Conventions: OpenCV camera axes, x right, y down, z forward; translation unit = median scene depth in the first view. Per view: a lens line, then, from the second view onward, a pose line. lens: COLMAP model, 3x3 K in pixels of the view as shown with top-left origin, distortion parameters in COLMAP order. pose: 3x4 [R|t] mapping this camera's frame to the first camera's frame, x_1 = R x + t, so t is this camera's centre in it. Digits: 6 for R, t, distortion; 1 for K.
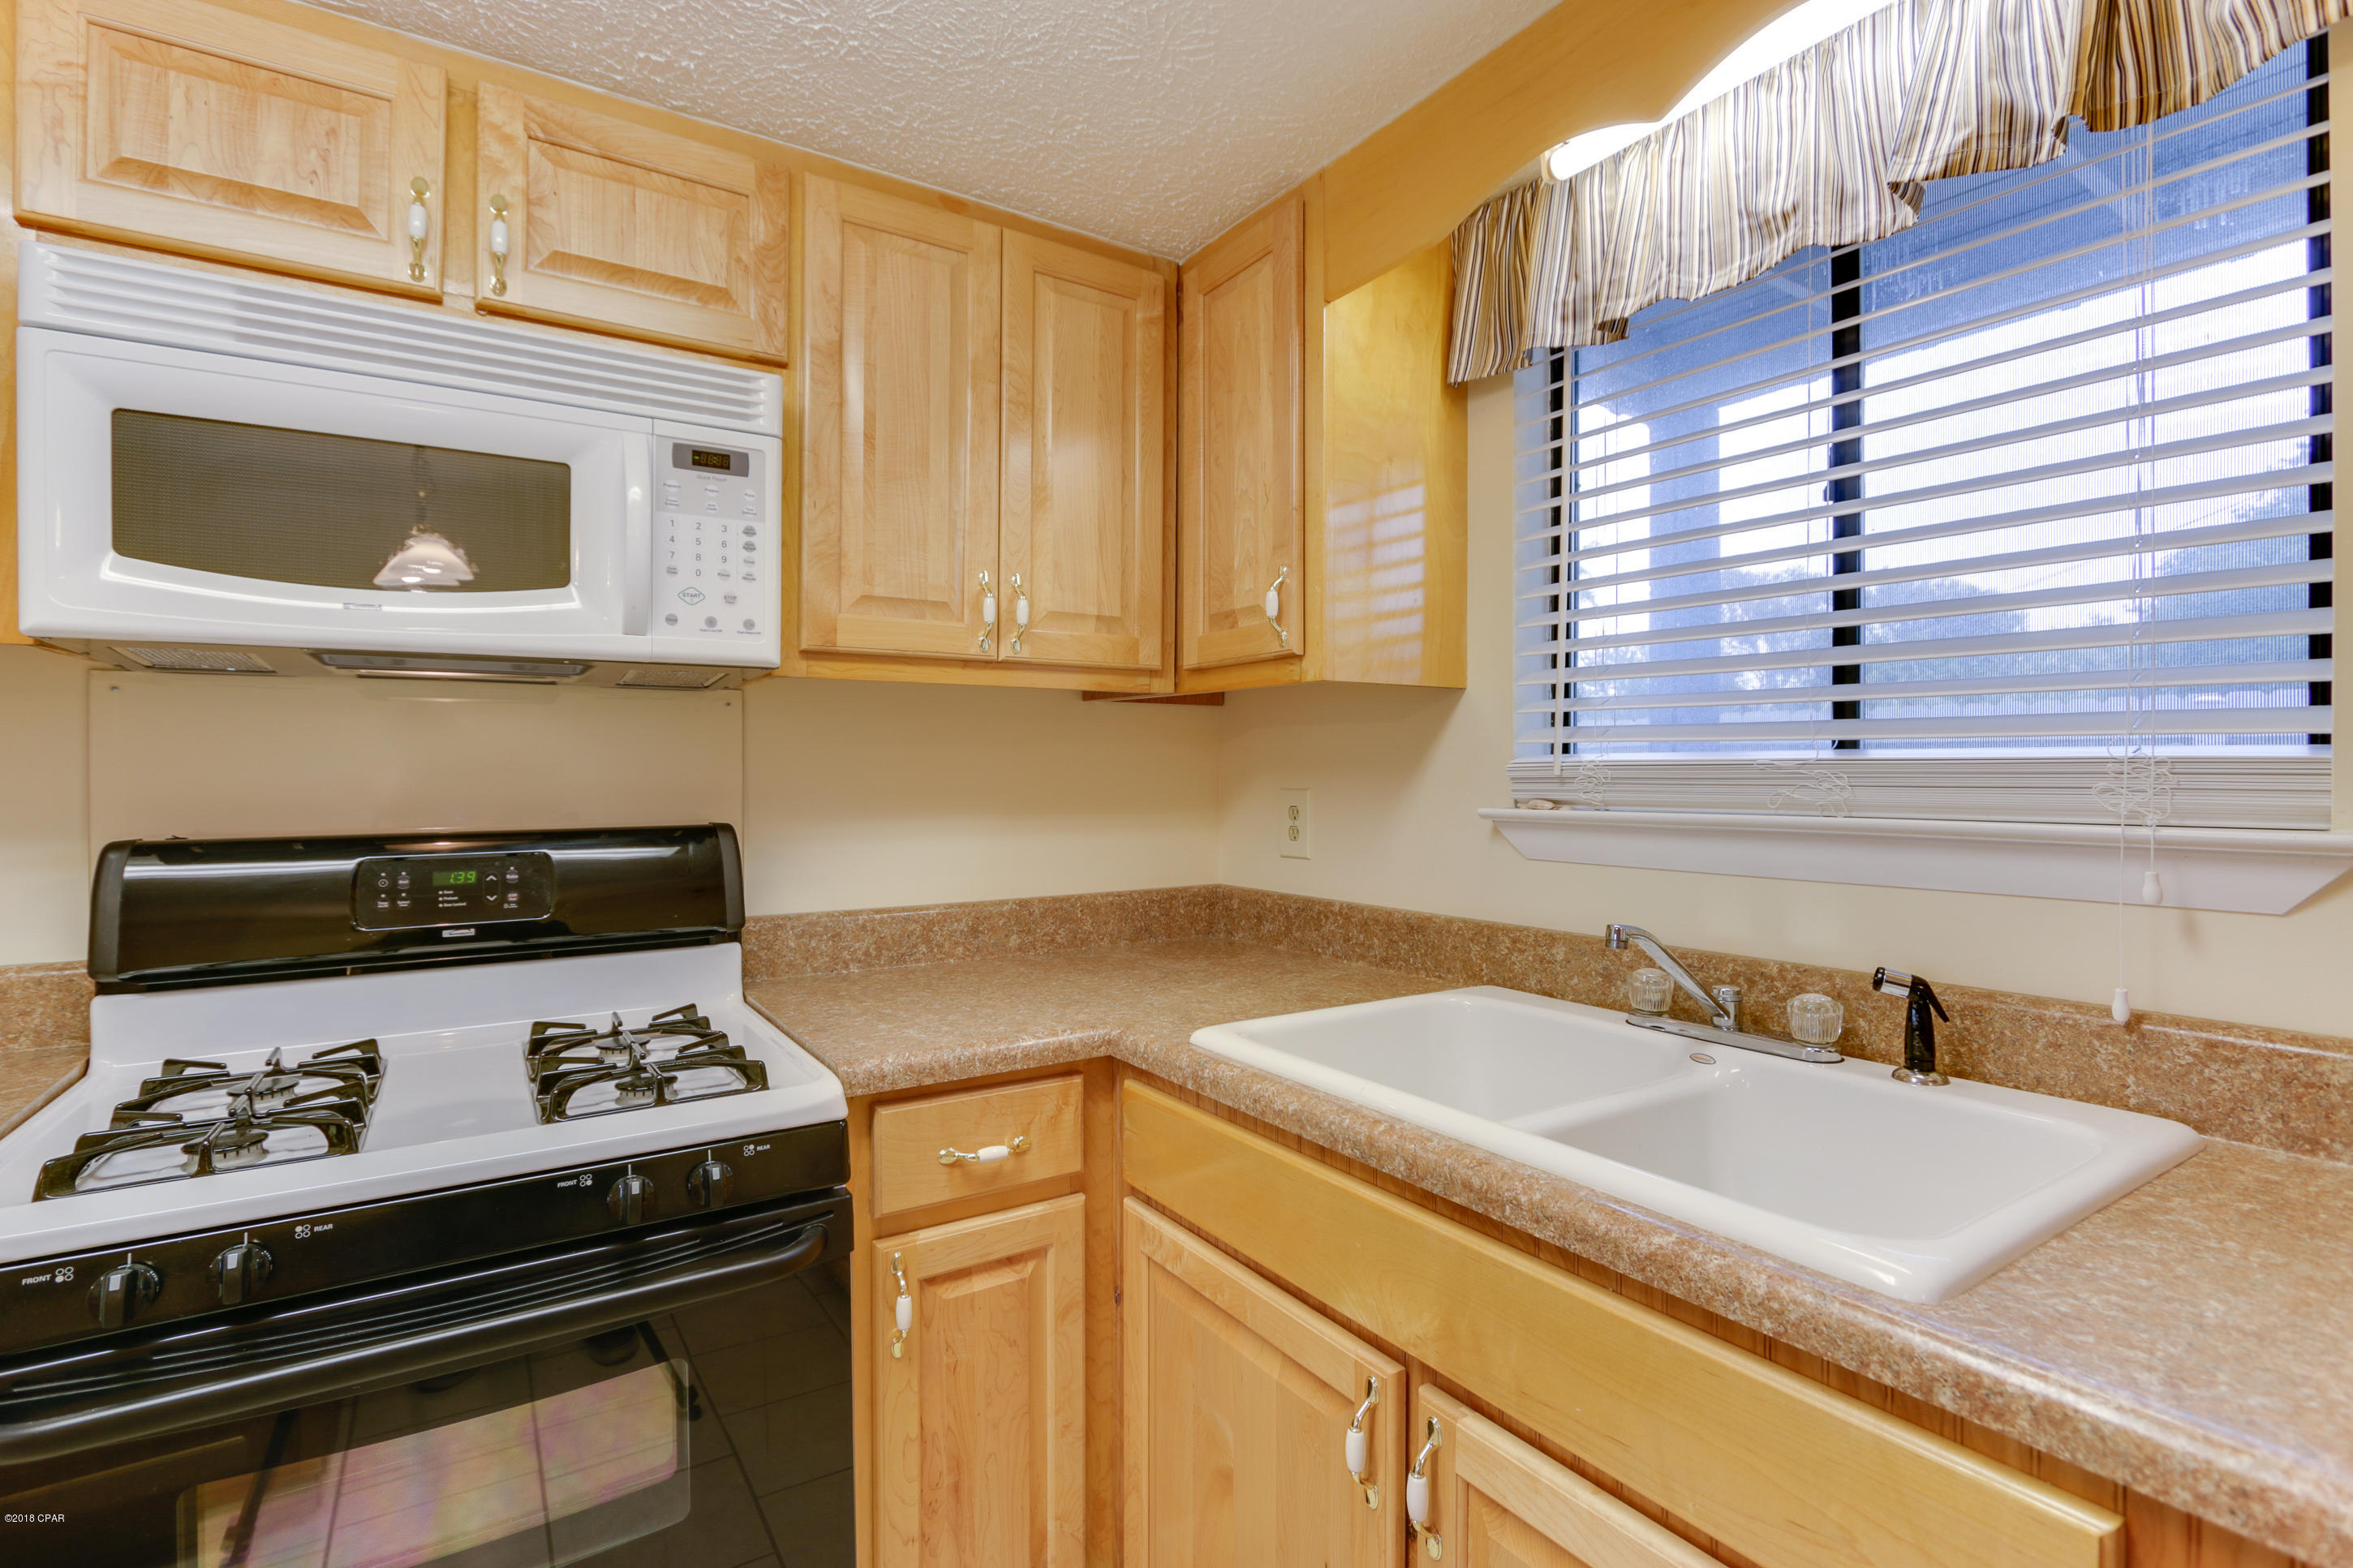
lens RADIAL K [[1092.9, 0, 1158.1], [0, 1092.9, 772.3], [0, 0, 1]] dist [-0.018929, 0.002352]
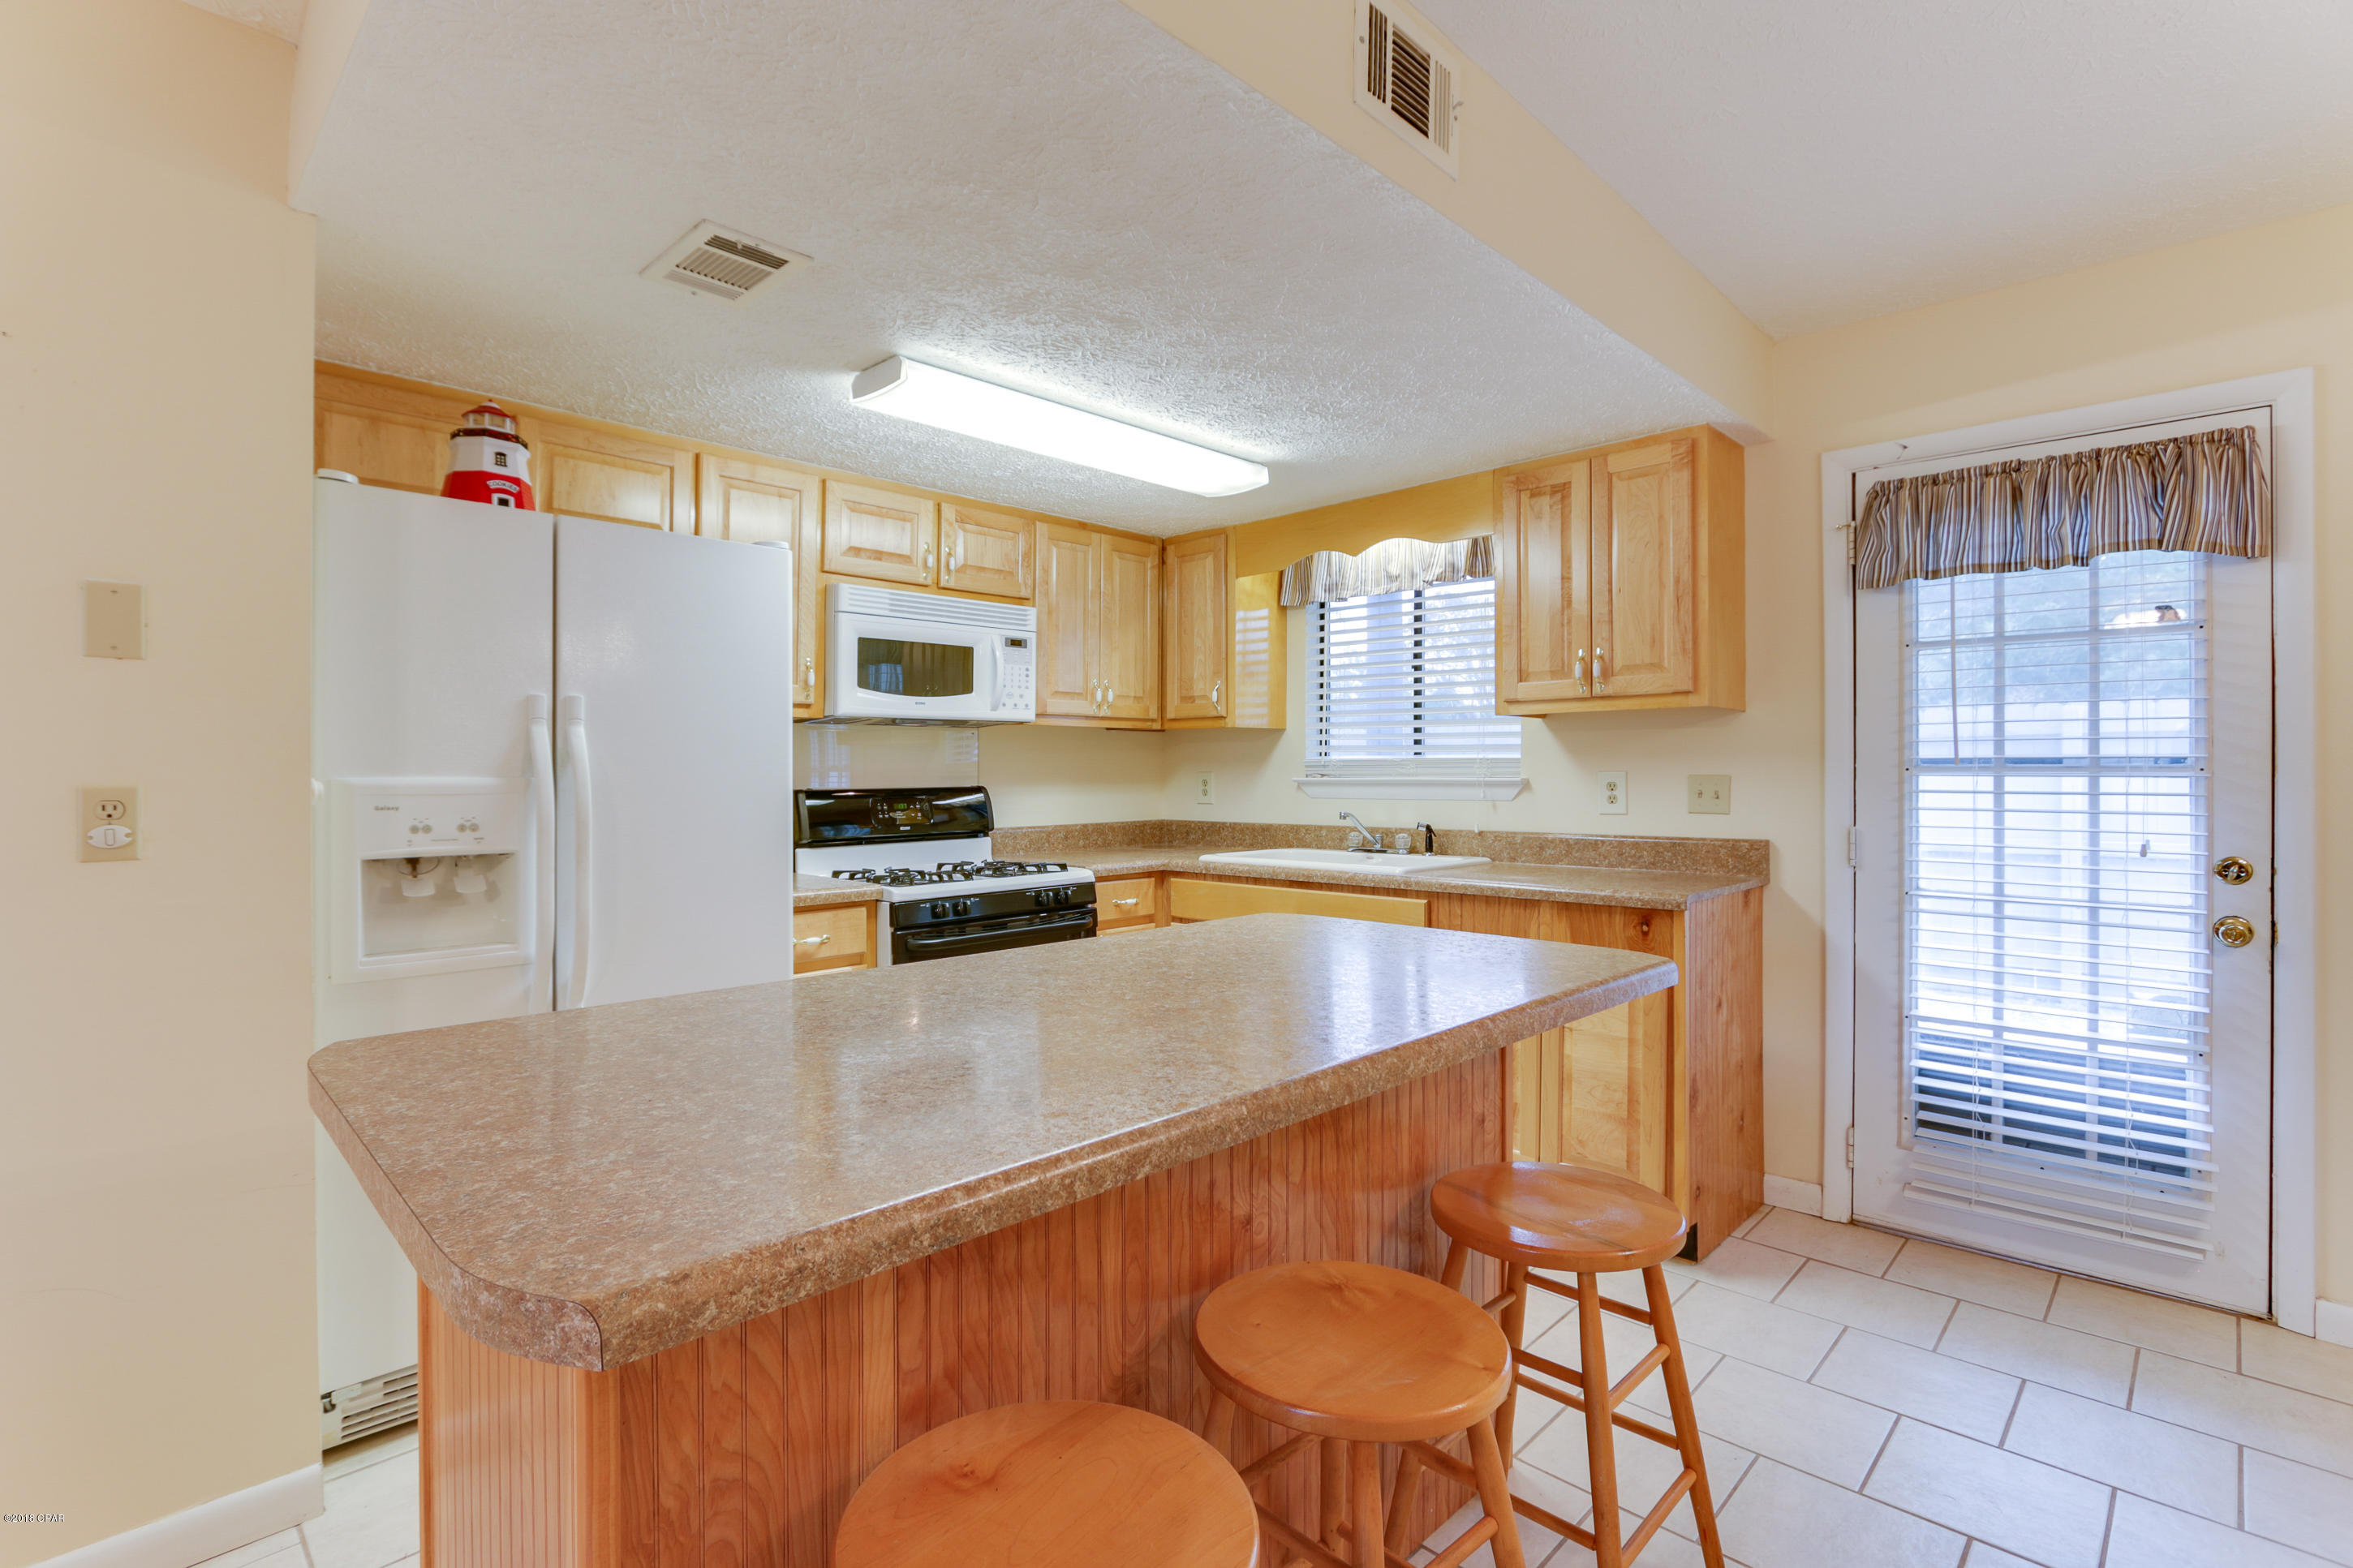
lens RADIAL K [[1092.9, 0, 1162.3], [0, 1092.9, 771.5], [0, 0, 1]] dist [-0.018929, 0.002352]
pose [[0.975080, -0.001794, 0.221848, -0.636937], [0.001512, 0.999998, 0.001443, 0.016305], [-0.221850, -0.001072, 0.975080, -1.588916]]
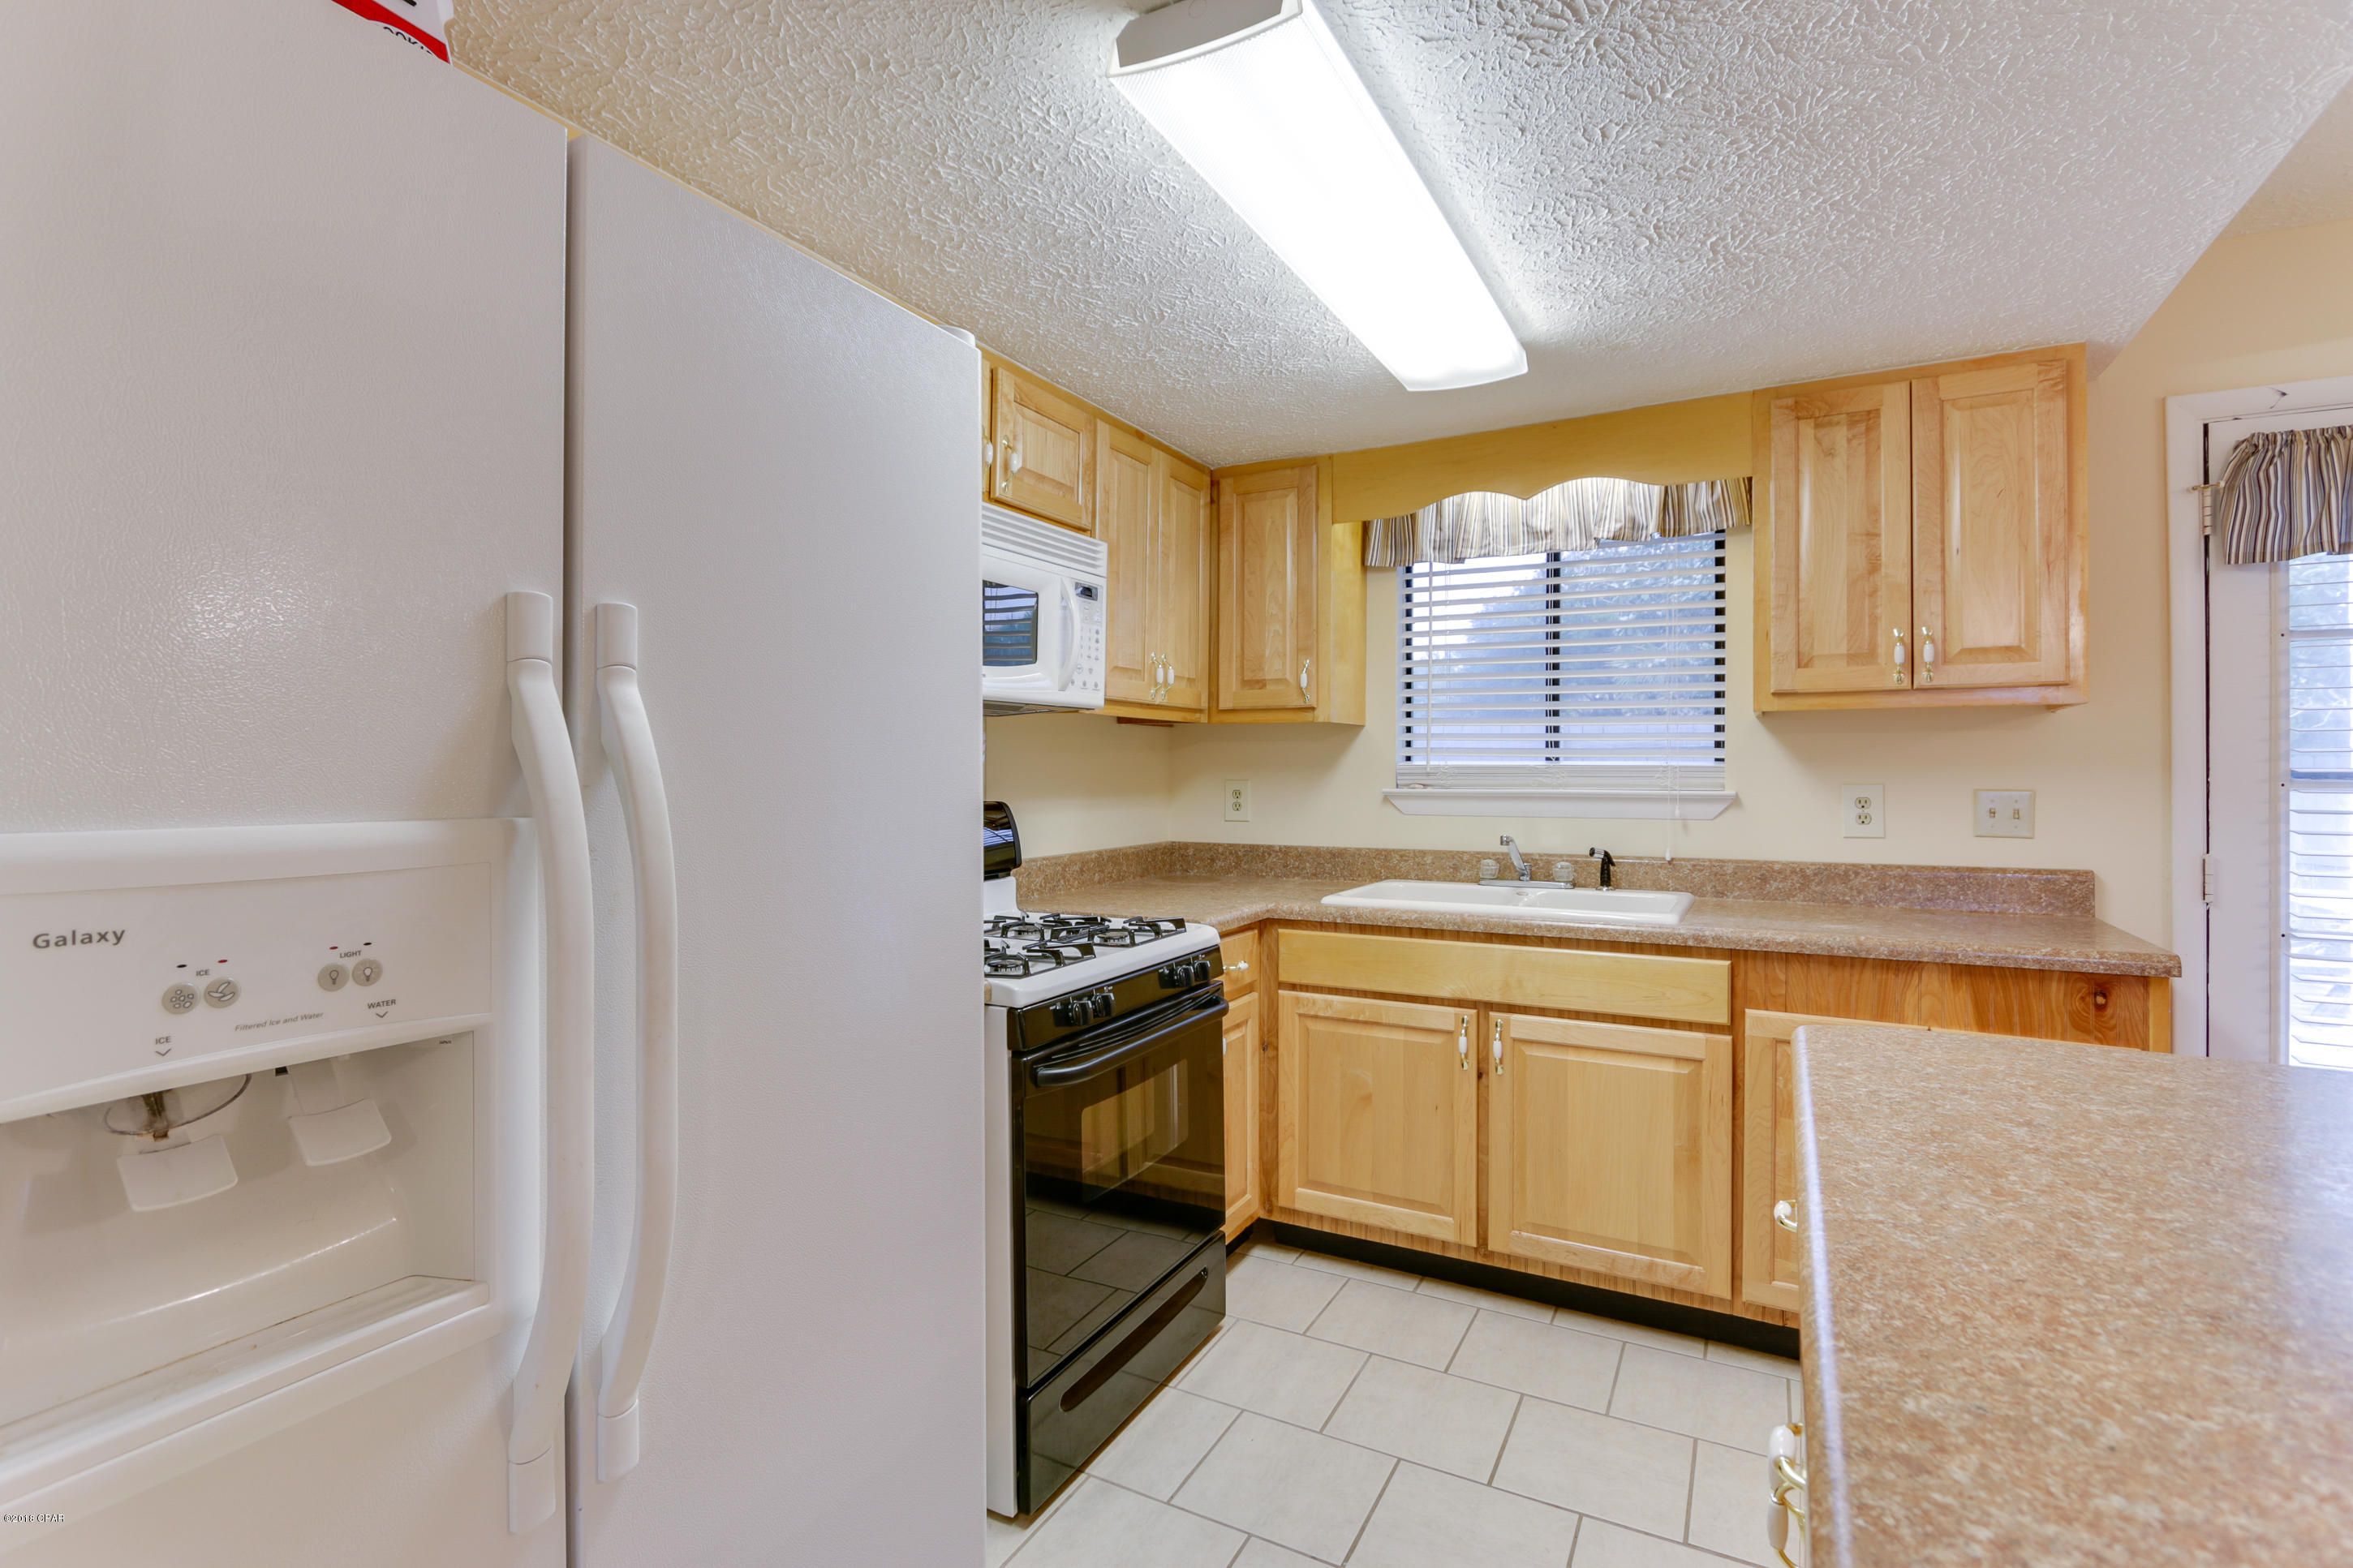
lens RADIAL K [[1092.9, 0, 1165.1], [0, 1092.9, 769.6], [0, 0, 1]] dist [-0.018929, 0.002352]
pose [[0.879129, 0.002899, 0.476574, -1.115145], [-0.003104, 0.999995, -0.000356, 0.000558], [-0.476573, -0.001167, 0.879134, -0.598240]]
